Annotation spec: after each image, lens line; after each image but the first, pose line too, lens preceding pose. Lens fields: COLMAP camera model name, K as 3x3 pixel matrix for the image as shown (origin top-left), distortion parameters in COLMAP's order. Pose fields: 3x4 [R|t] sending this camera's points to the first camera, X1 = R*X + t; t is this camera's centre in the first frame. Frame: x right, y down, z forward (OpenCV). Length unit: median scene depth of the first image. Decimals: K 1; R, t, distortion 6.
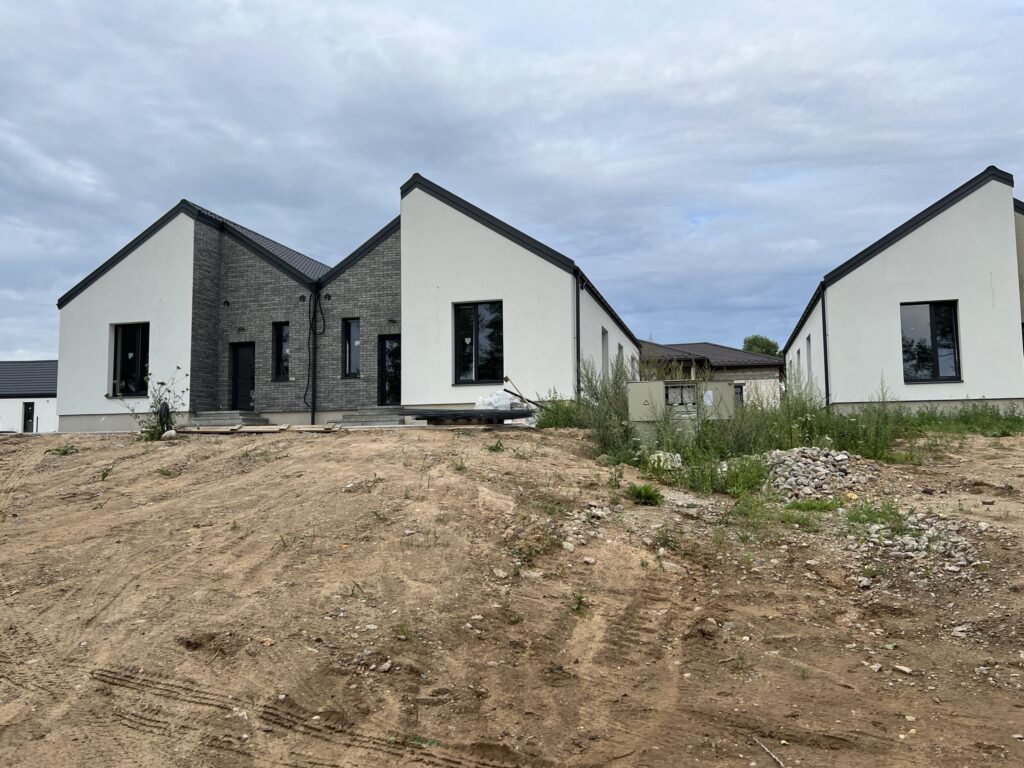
lens RADIAL K [[773.1, 0, 511.0], [0, 773.1, 409.4], [0, 0, 1]] dist [0.055005, -0.055864]
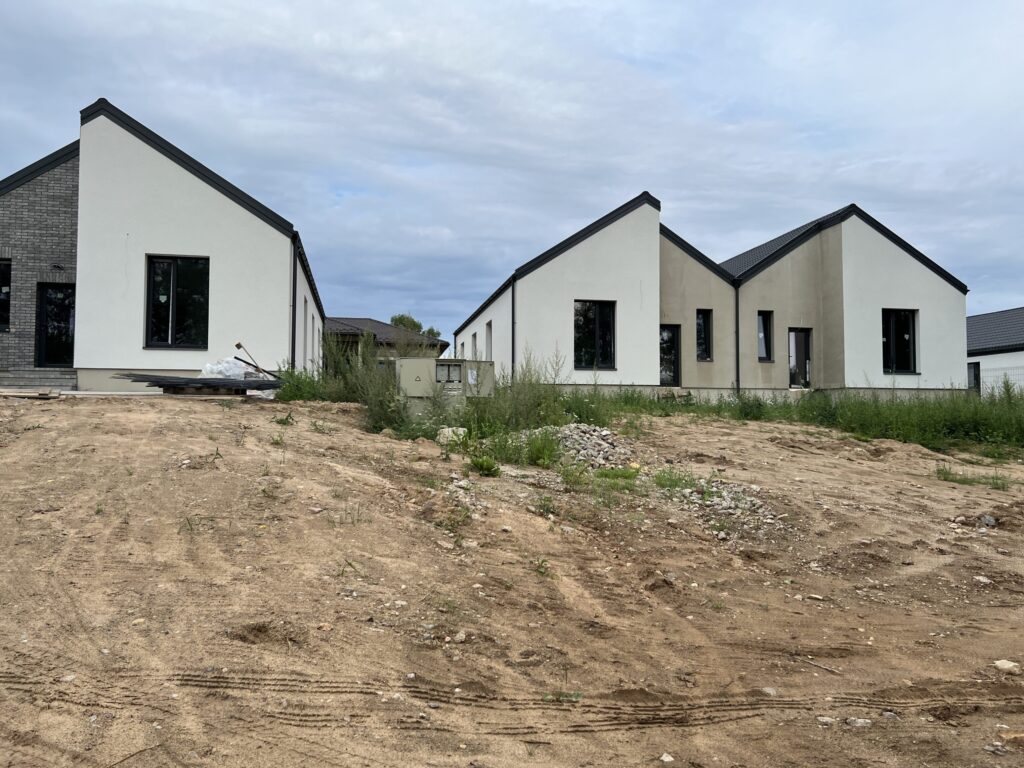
lens RADIAL K [[778.7, 0, 511.8], [0, 778.7, 398.2], [0, 0, 1]] dist [0.031968, -0.003696]
pose [[0.893757, 0.028047, 0.447674, -0.579809], [-0.036493, 0.999281, 0.010251, 0.007302], [-0.447064, -0.025499, 0.894138, 0.072998]]
